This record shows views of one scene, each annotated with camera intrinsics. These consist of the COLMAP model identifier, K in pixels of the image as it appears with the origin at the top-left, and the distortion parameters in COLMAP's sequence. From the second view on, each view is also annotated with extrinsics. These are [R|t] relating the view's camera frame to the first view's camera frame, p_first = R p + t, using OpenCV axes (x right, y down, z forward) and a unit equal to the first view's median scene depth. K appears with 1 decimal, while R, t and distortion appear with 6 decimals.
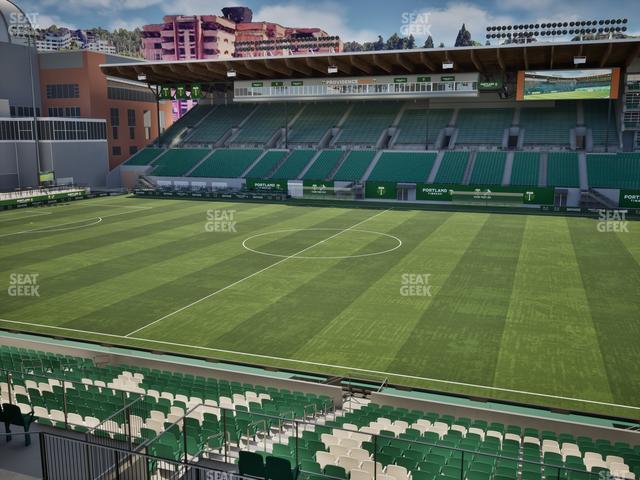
lens RADIAL K [[600.1, 0, 320.1], [0, 600.1, 238.8], [0, 0, 1]] dist [0.000076, 0.000000]
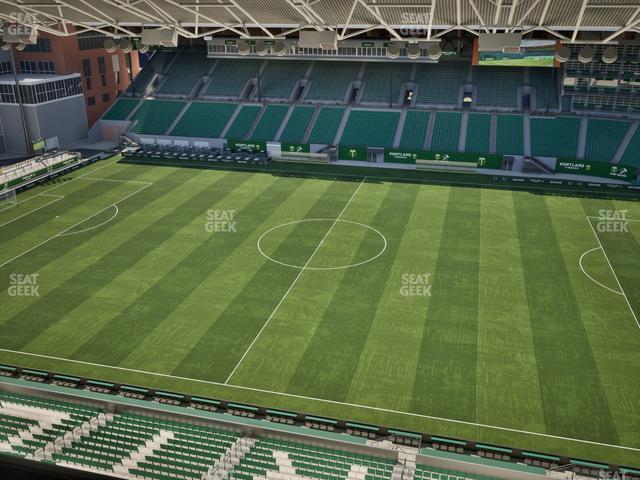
lens RADIAL K [[600.1, 0, 320.1], [0, 600.1, 239.3], [0, 0, 1]] dist [0.000076, 0.000000]
pose [[0.994830, -0.037334, 0.094442, -0.071403], [0.017470, 0.979025, 0.202992, -0.153161], [-0.100039, -0.200292, 0.974615, -0.120200]]
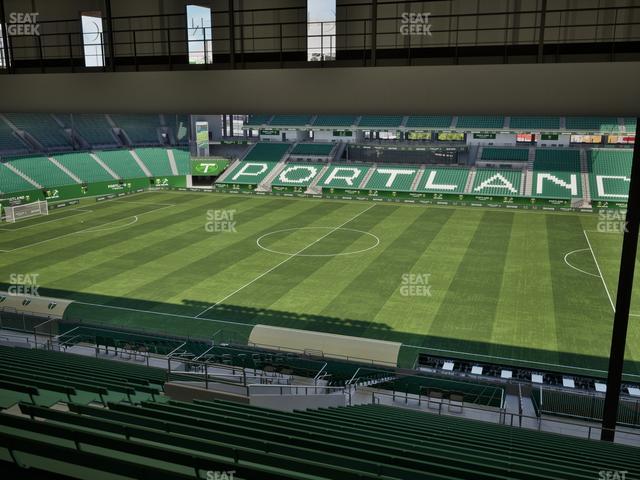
lens RADIAL K [[600.1, 0, 320.3], [0, 600.1, 239.2], [0, 0, 1]] dist [0.000076, 0.000000]
pose [[-0.999875, 0.003412, -0.015441, 0.011601], [-0.002777, 0.923374, 0.383892, -0.303200], [0.015568, 0.383887, -0.923249, 1.345854]]
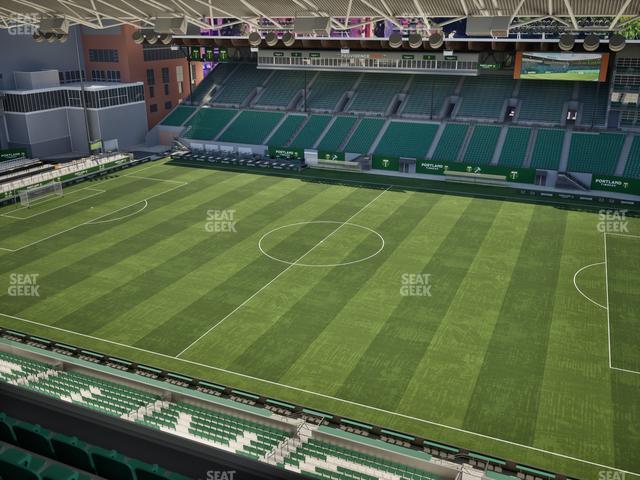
lens RADIAL K [[600.1, 0, 320.0], [0, 600.1, 239.4], [0, 0, 1]] dist [0.000076, 0.000000]
pose [[0.998397, 0.019090, -0.053283, 0.041453], [-0.009614, 0.984923, 0.172727, -0.134304], [0.055777, -0.171938, 0.983527, -0.150194]]
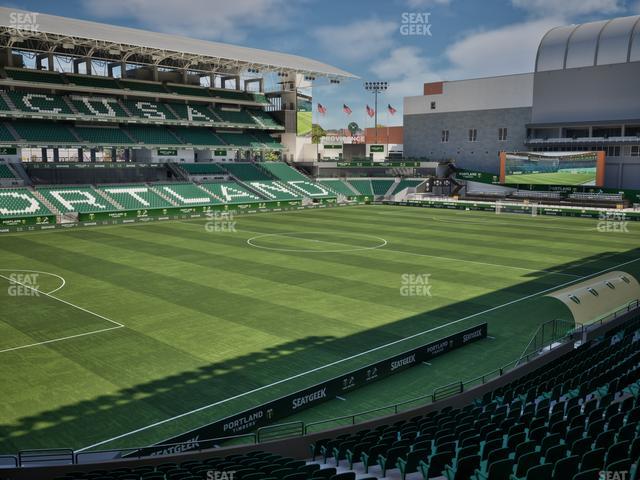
lens RADIAL K [[600.1, 0, 319.2], [0, 600.1, 240.8], [0, 0, 1]] dist [0.000076, 0.000000]
pose [[-0.422341, 0.120671, -0.898369, 0.639056], [-0.156029, 0.966627, 0.203192, -0.142101], [0.892907, 0.225988, -0.389419, 0.892594]]
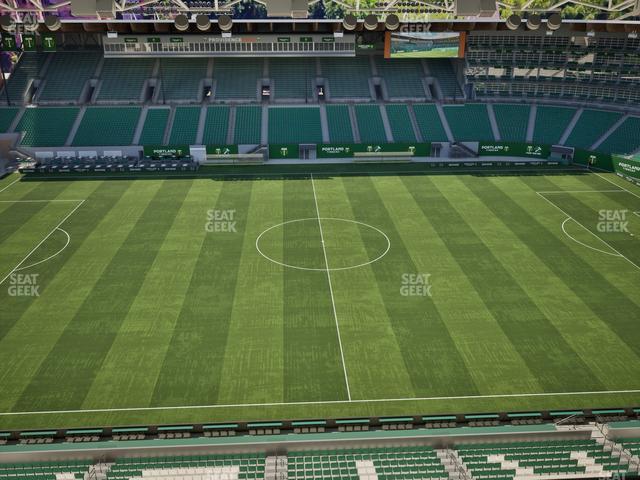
lens RADIAL K [[600.1, 0, 320.2], [0, 600.1, 239.5], [0, 0, 1]] dist [0.000076, 0.000000]
pose [[0.916766, -0.145672, 0.371914, -0.269166], [0.068319, 0.974590, 0.213323, -0.153957], [-0.393539, -0.170158, 0.903423, -0.037794]]
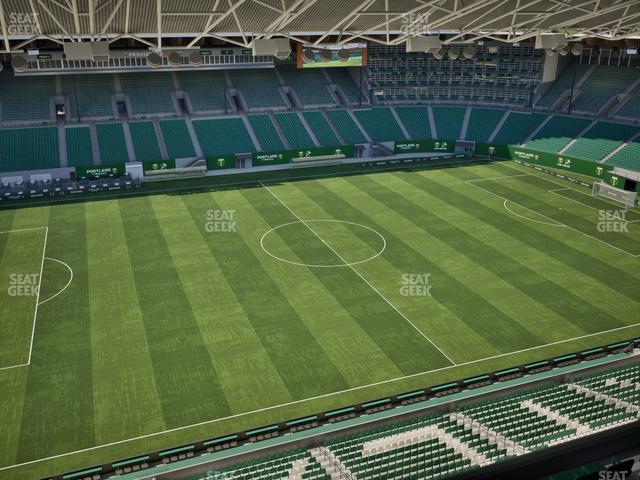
lens RADIAL K [[600.1, 0, 320.2], [0, 600.1, 239.0], [0, 0, 1]] dist [0.000076, 0.000000]
pose [[0.755504, -0.232641, 0.612447, -0.477010], [0.111922, 0.966918, 0.229224, -0.178813], [-0.645513, -0.104633, 0.756548, 0.026606]]
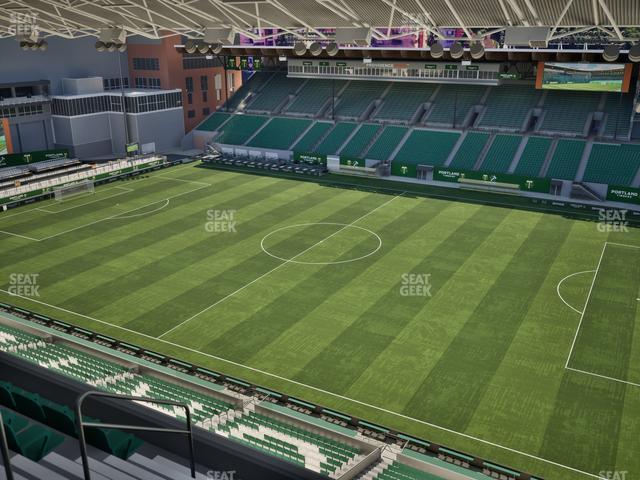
lens RADIAL K [[600.1, 0, 320.2], [0, 600.1, 239.4], [0, 0, 1]] dist [0.000076, 0.000000]
pose [[0.987860, 0.050342, -0.146965, 0.119845], [-0.026603, 0.986884, 0.159227, -0.129344], [0.153054, -0.153384, 0.976242, -0.178481]]
